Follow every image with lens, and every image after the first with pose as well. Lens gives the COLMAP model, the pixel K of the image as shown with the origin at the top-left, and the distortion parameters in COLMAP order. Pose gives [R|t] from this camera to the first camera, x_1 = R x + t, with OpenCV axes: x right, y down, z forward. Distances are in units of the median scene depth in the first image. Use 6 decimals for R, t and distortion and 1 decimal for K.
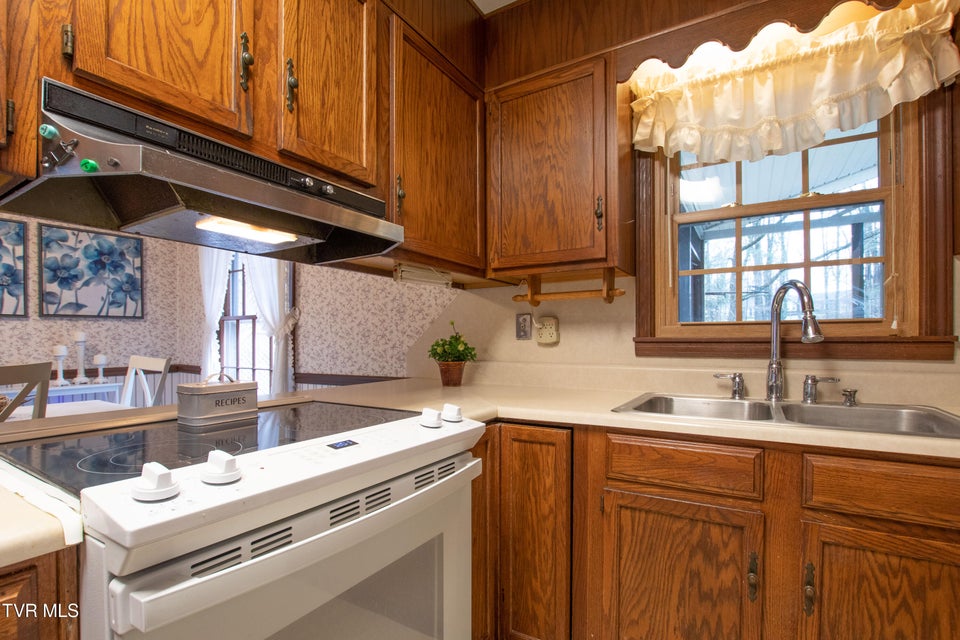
lens RADIAL K [[449.8, 0, 482.9], [0, 449.8, 345.6], [0, 0, 1]] dist [-0.028772, 0.001422]
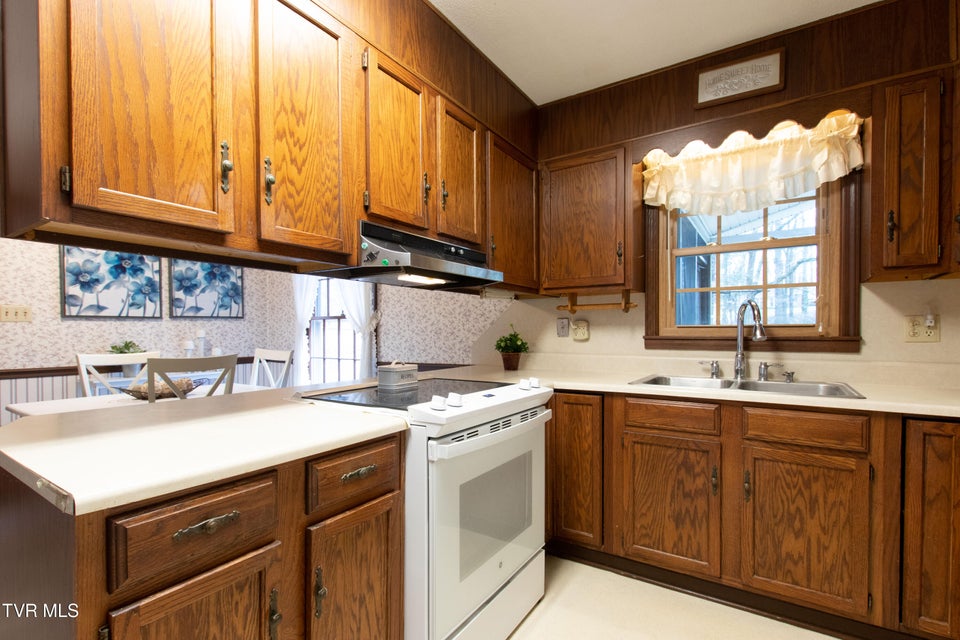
lens RADIAL K [[449.8, 0, 466.8], [0, 449.8, 342.1], [0, 0, 1]] dist [-0.028772, 0.001422]
pose [[0.998154, -0.001055, -0.060724, -0.154072], [0.001777, 0.999929, 0.011823, -0.018266], [0.060707, -0.011909, 0.998085, -0.501482]]
